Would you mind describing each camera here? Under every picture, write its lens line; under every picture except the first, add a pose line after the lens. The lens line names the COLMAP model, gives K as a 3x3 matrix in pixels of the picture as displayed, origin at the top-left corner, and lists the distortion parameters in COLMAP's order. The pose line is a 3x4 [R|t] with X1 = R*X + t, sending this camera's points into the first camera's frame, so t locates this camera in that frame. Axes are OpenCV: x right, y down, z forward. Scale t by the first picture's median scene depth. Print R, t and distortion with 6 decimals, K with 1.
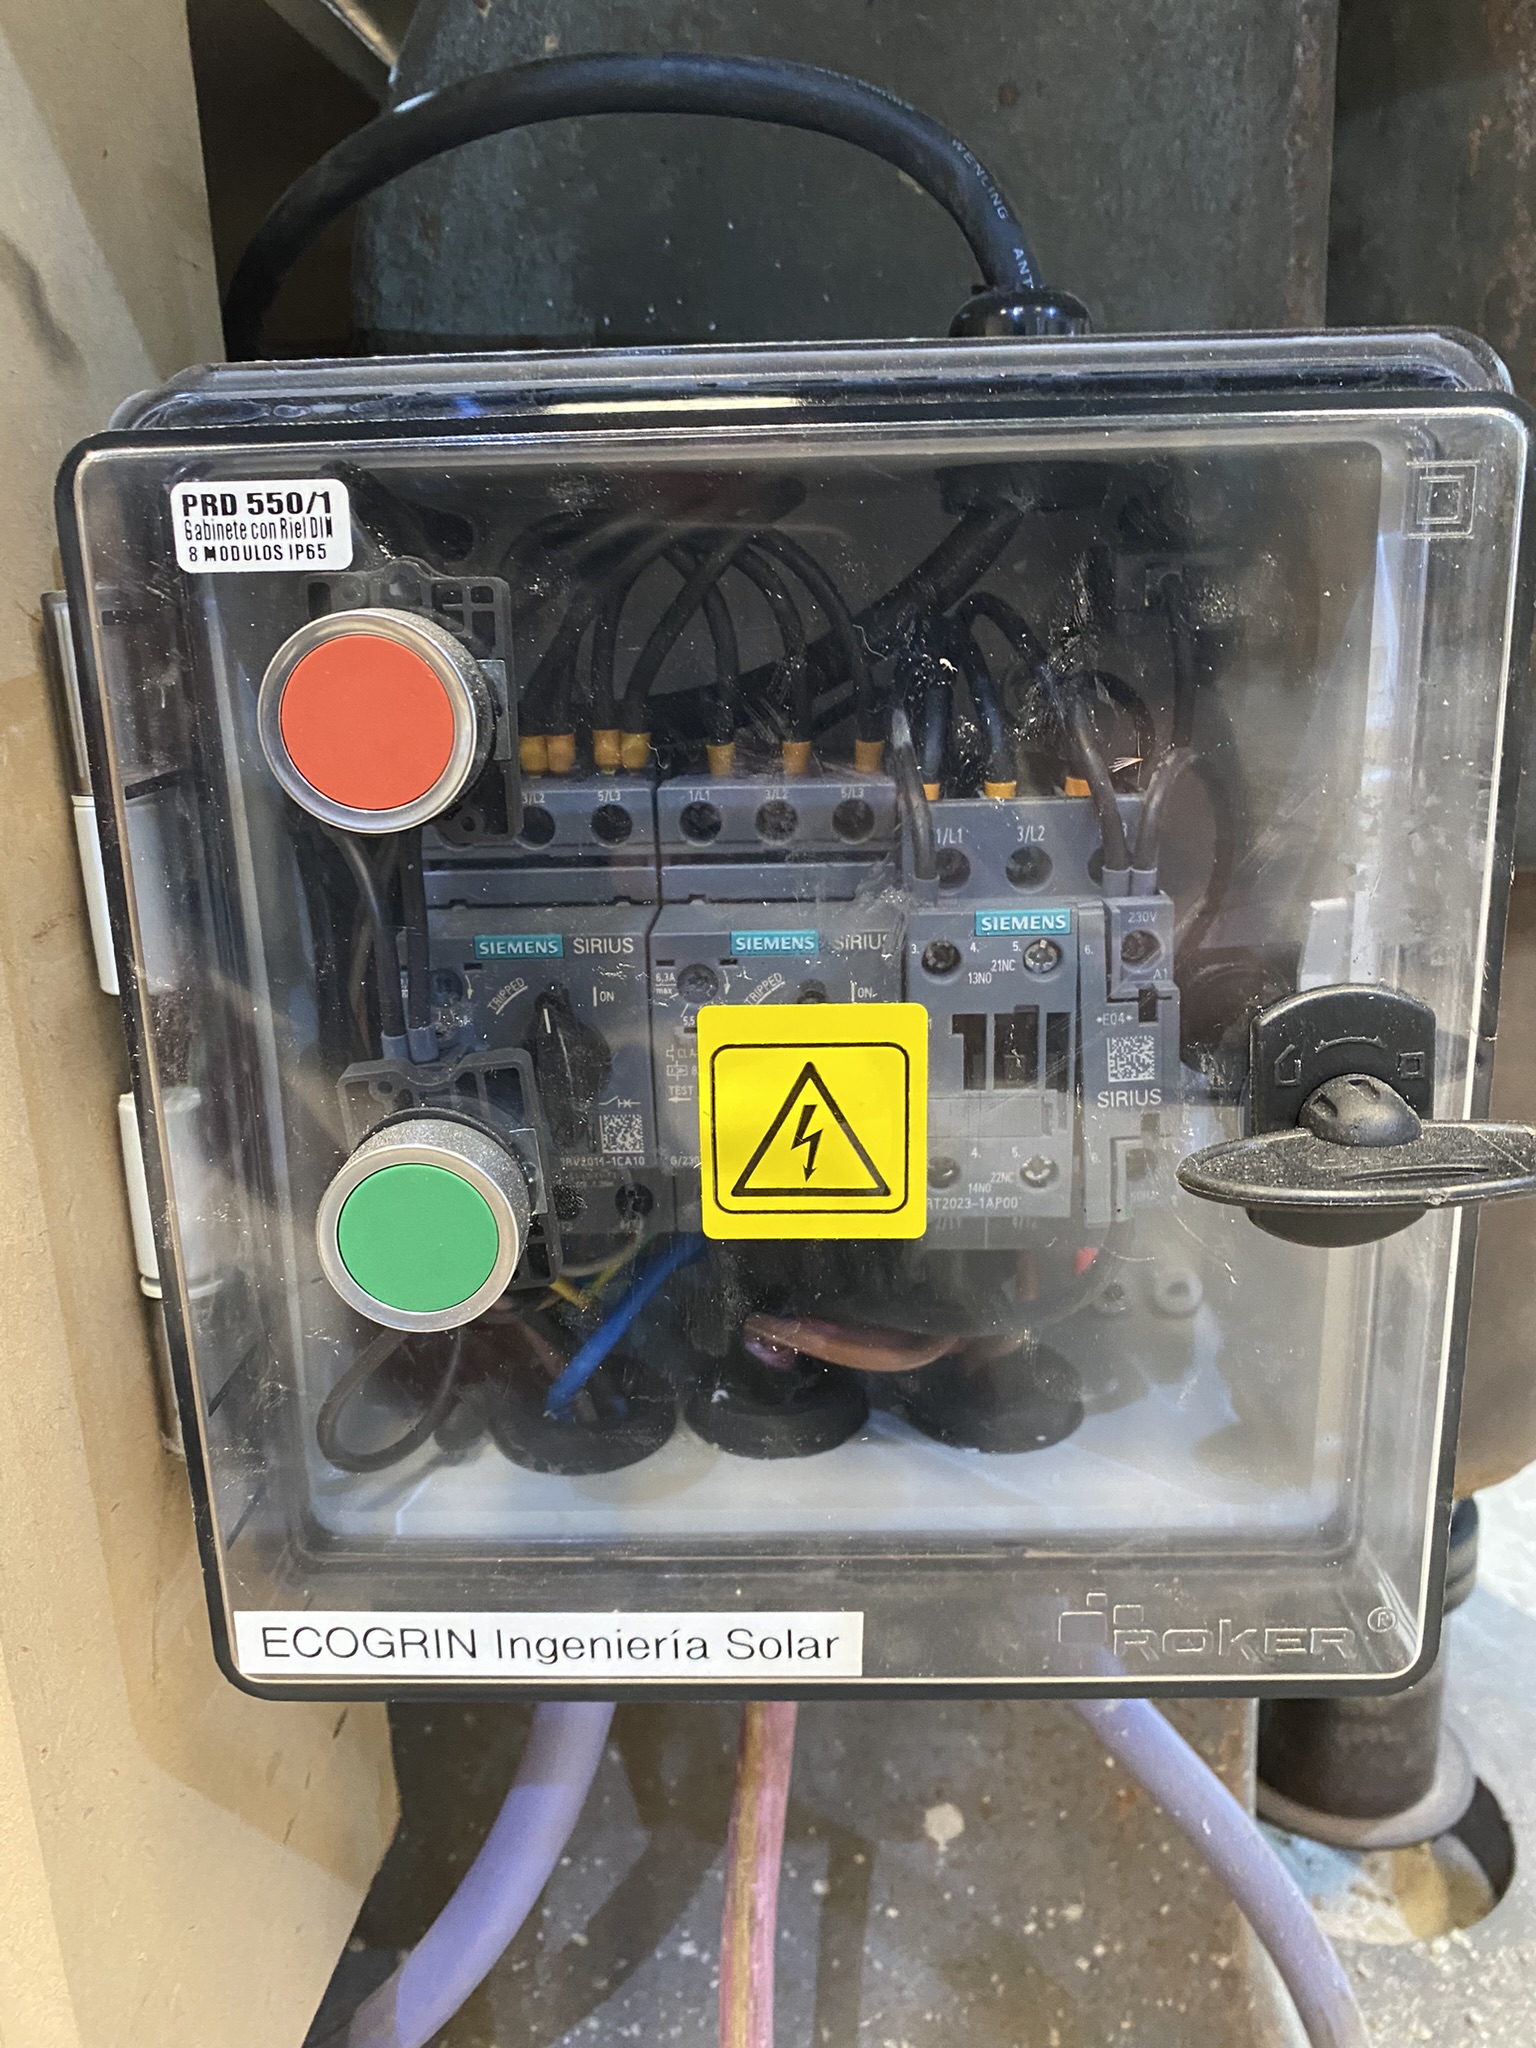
lens RADIAL K [[1684.7, 0, 768.0], [0, 1684.7, 1024.0], [0, 0, 1]] dist [-0.054928, 0.062390]
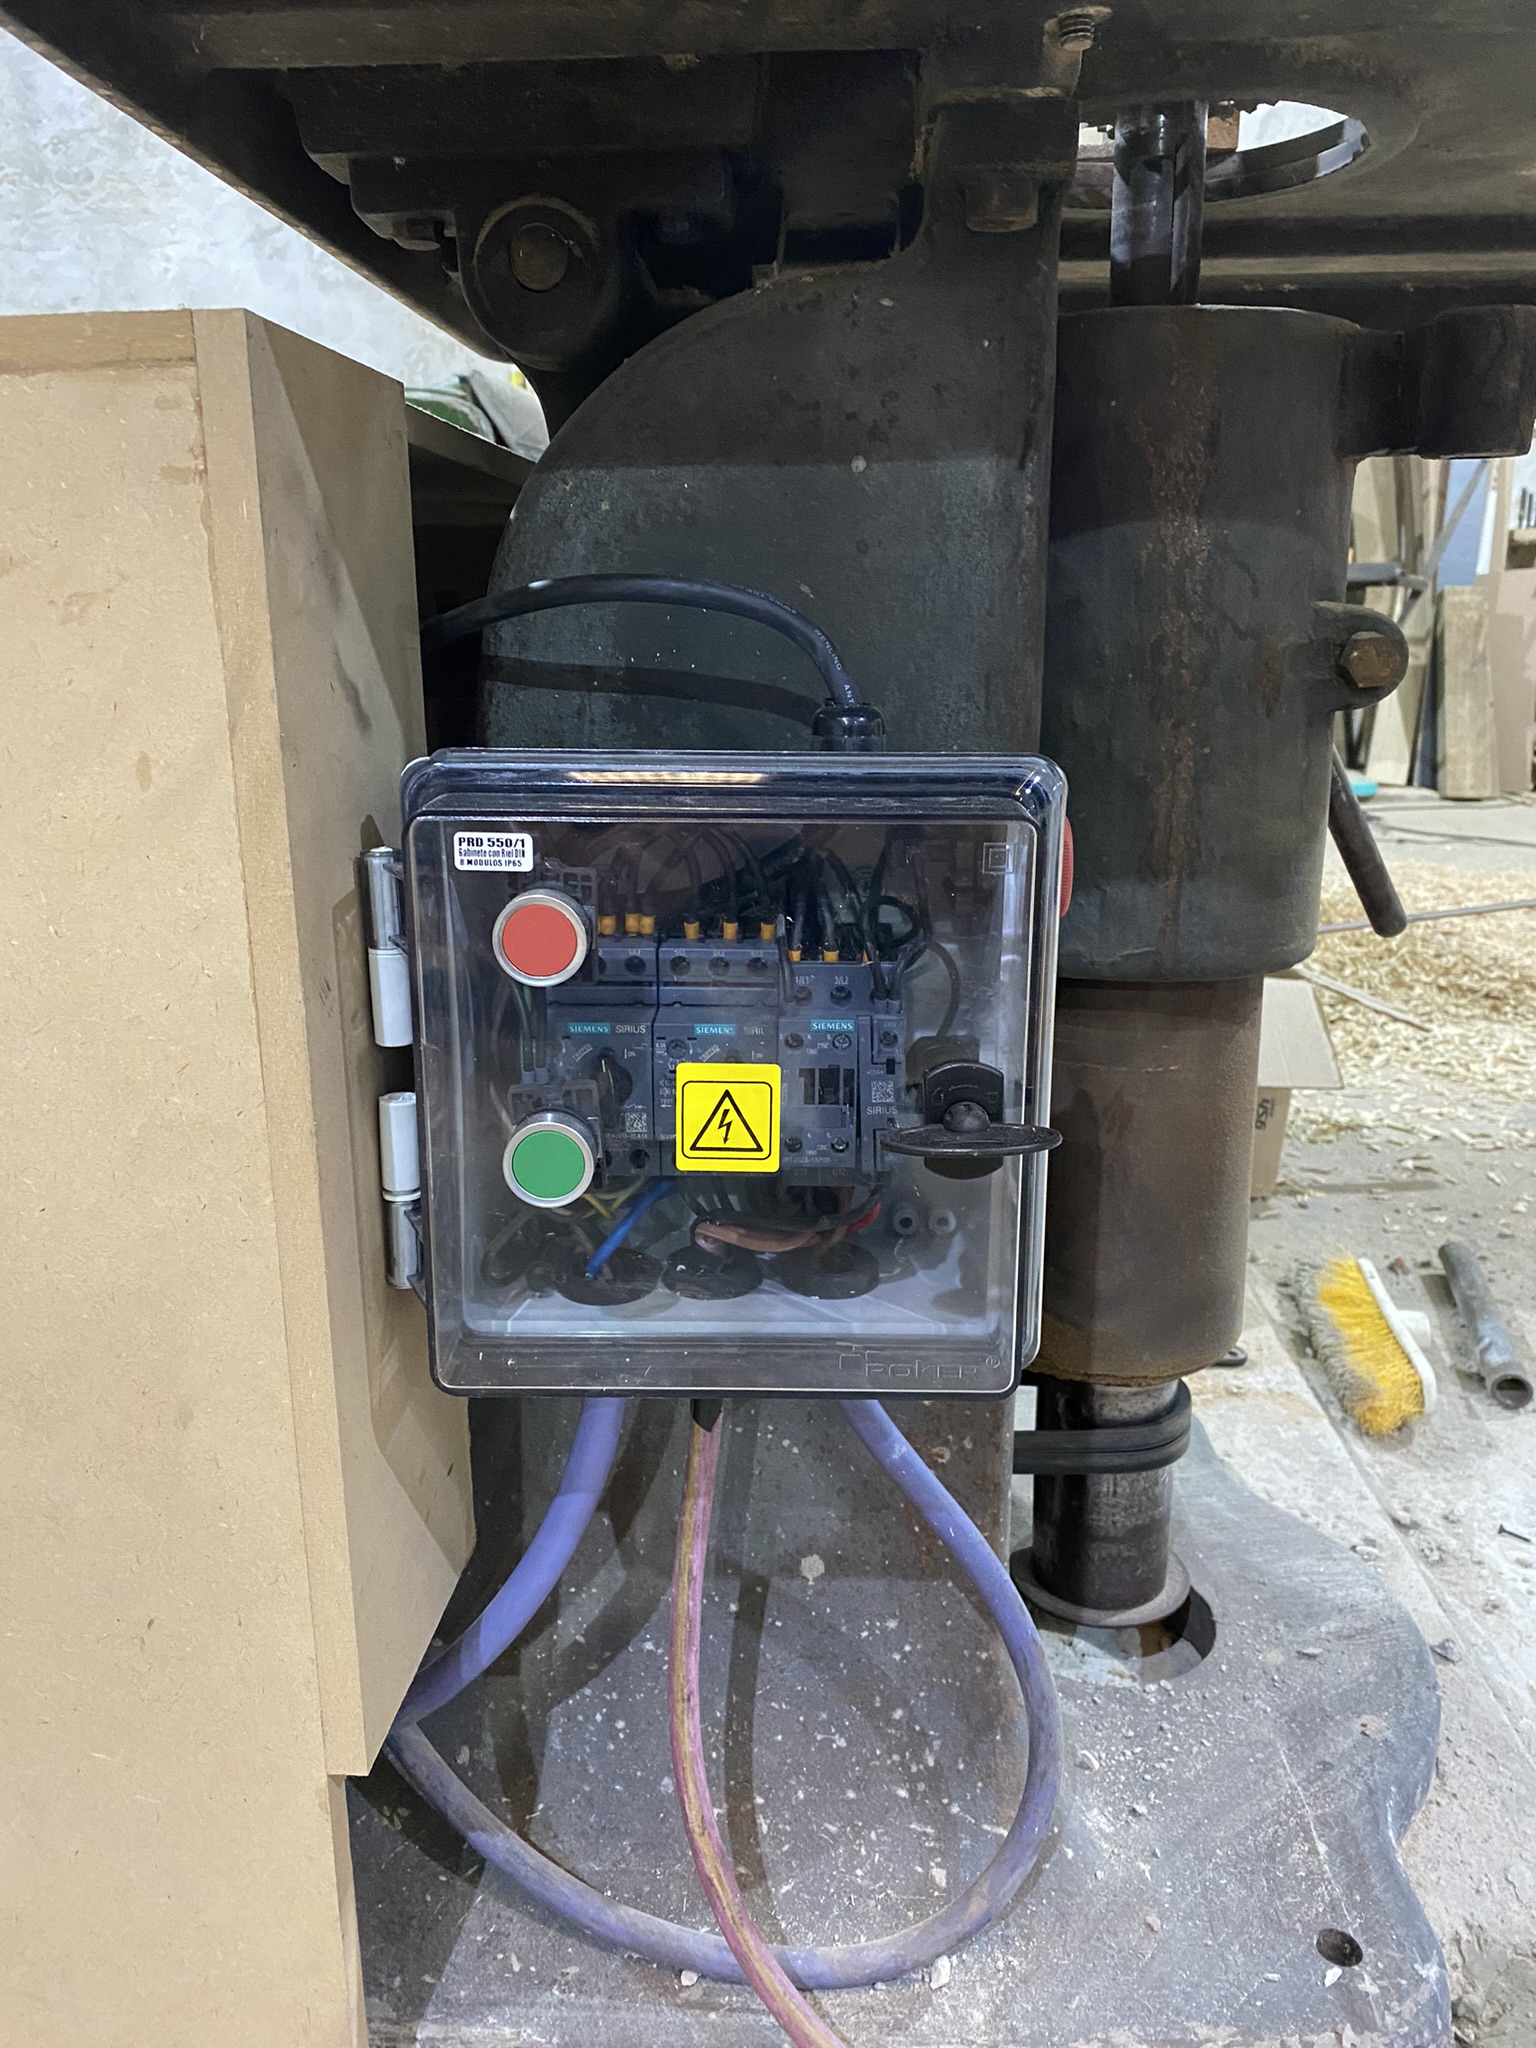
lens RADIAL K [[1545.9, 0, 794.7], [0, 1545.9, 1001.7], [0, 0, 1]] dist [0.023441, -0.003021]
pose [[0.998751, 0.026828, 0.042156, 0.018016], [-0.025692, 0.999298, -0.027258, -0.029941], [-0.042858, 0.026141, 0.998739, -0.768330]]
